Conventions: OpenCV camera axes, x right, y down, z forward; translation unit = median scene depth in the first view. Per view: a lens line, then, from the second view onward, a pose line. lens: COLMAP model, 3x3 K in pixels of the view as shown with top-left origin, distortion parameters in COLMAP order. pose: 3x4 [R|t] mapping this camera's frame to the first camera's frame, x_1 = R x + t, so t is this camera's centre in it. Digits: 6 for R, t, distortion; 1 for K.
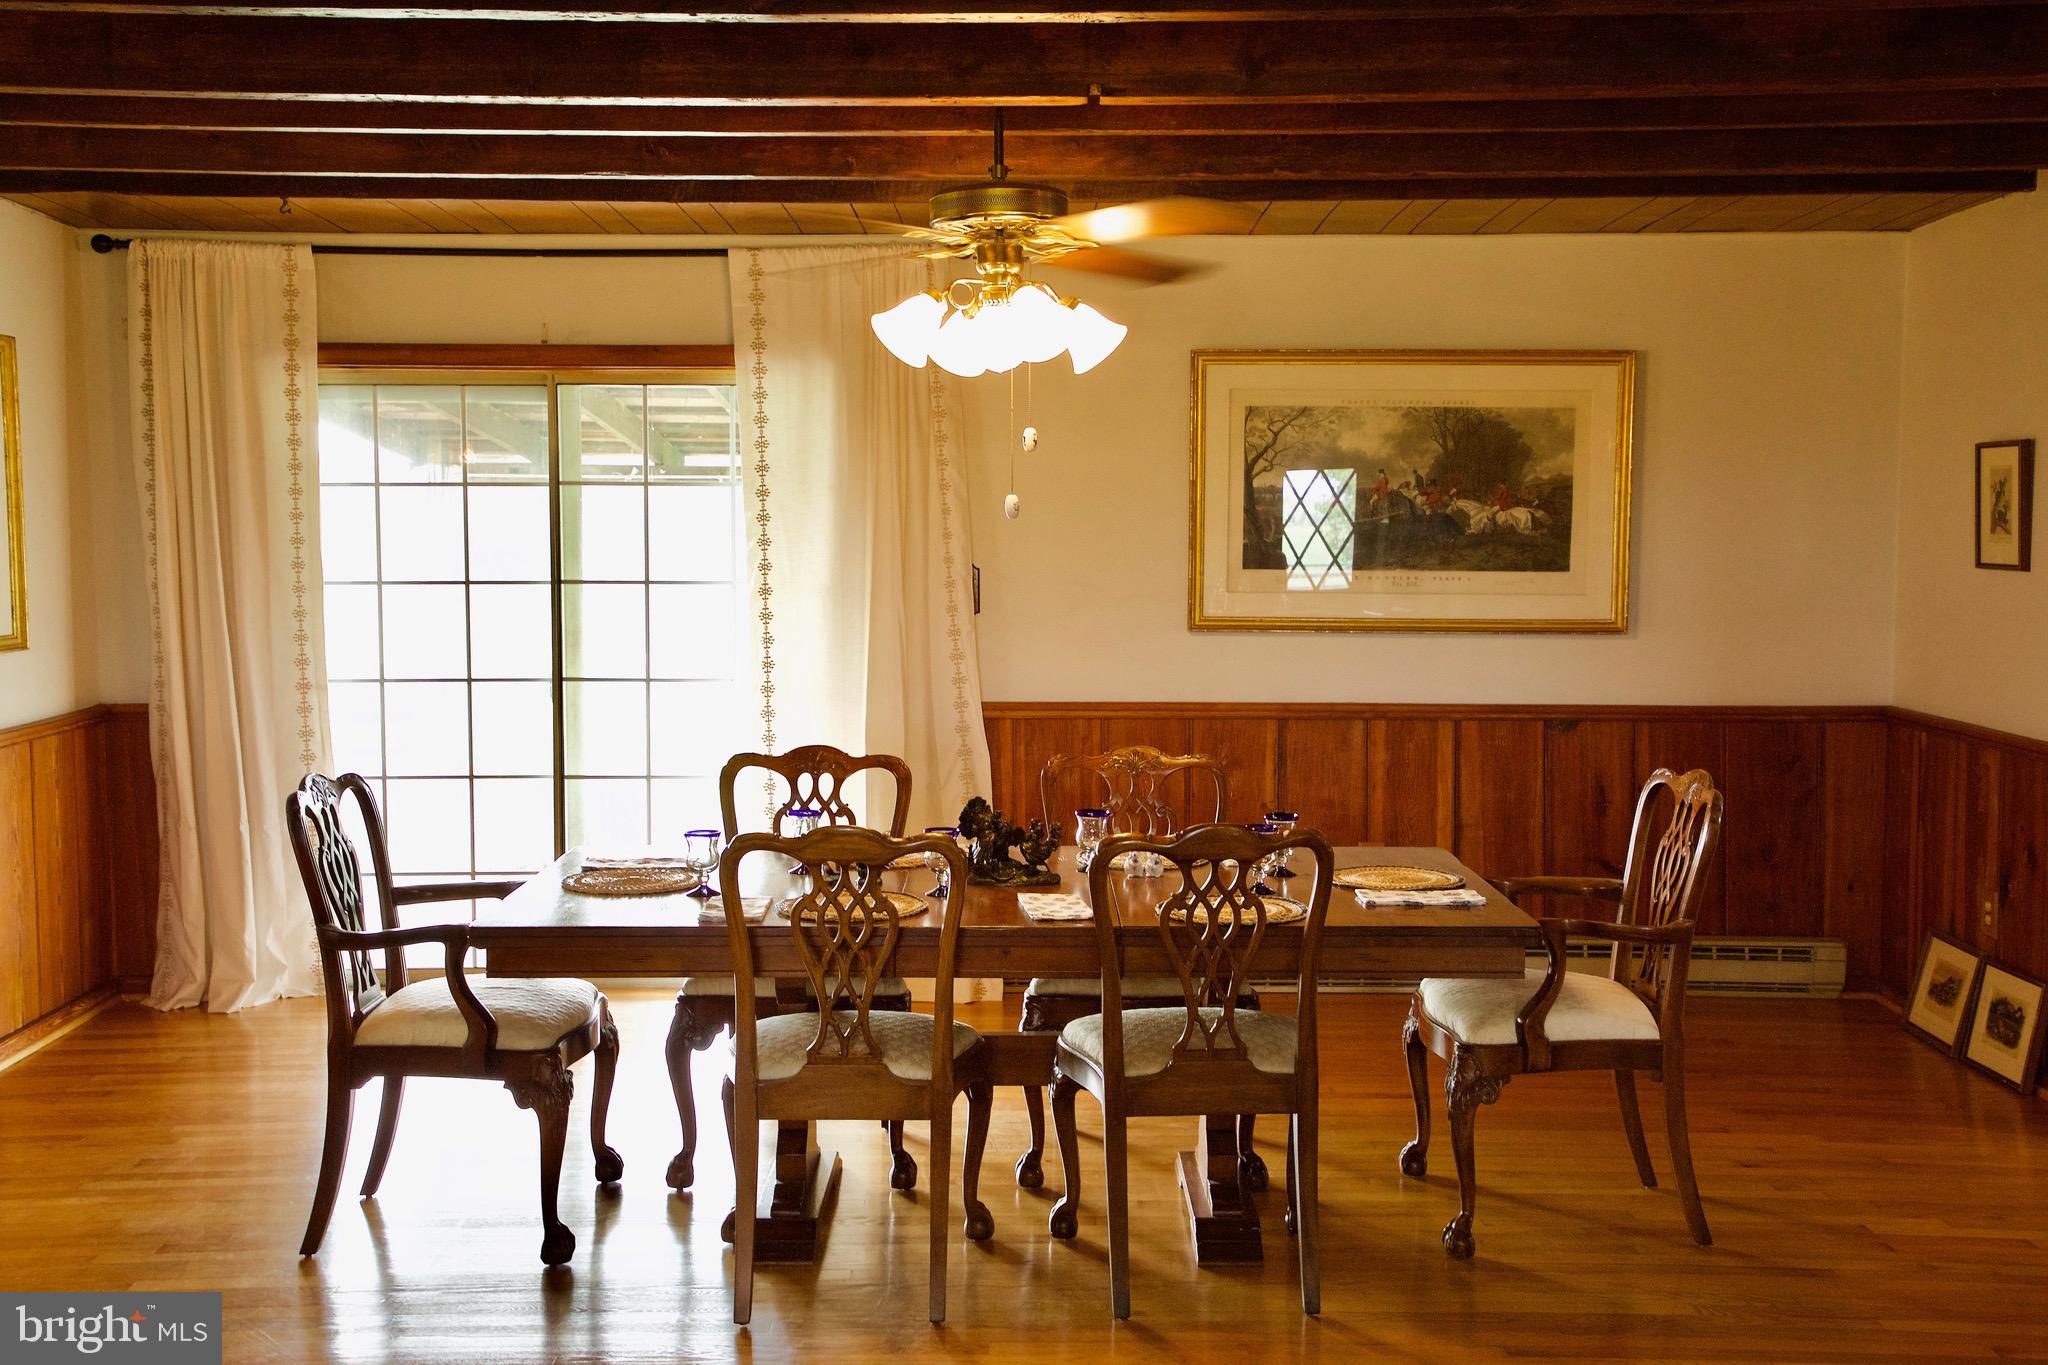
lens RADIAL K [[2271.9, 0, 1024.2], [0, 2271.9, 661.3], [0, 0, 1]] dist [0.072734, -0.001287]
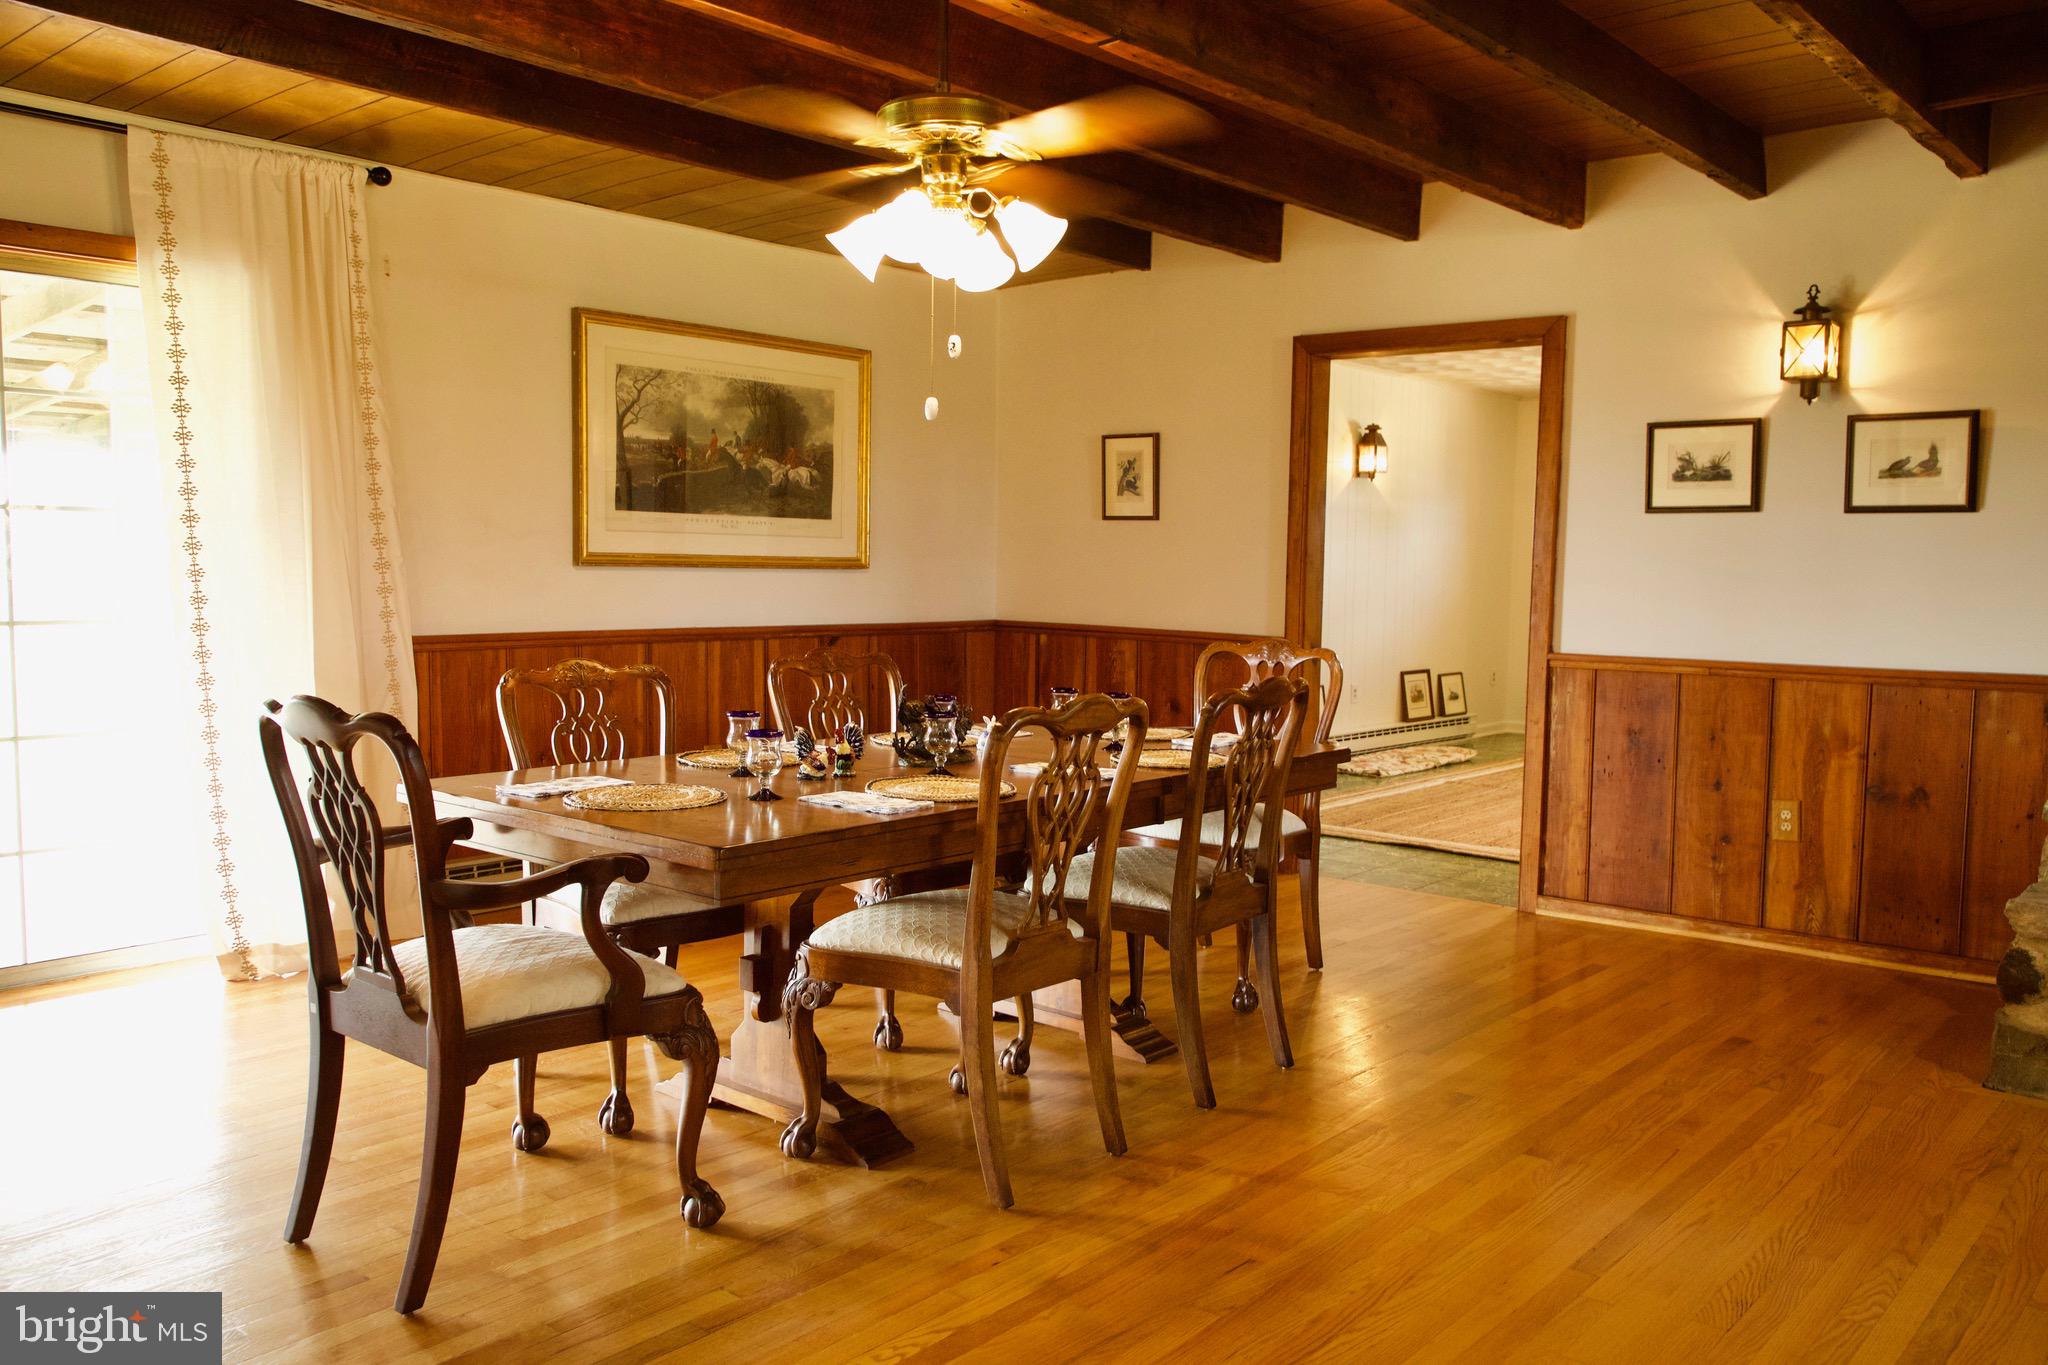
lens RADIAL K [[1644.6, 0, 1024.0], [0, 1644.6, 682.5], [0, 0, 1]] dist [0.007450, 0.007553]
pose [[0.646701, -0.051160, 0.761026, -0.396634], [0.037852, 0.998671, 0.034970, 0.023565], [-0.761804, 0.006191, 0.647778, 0.324412]]
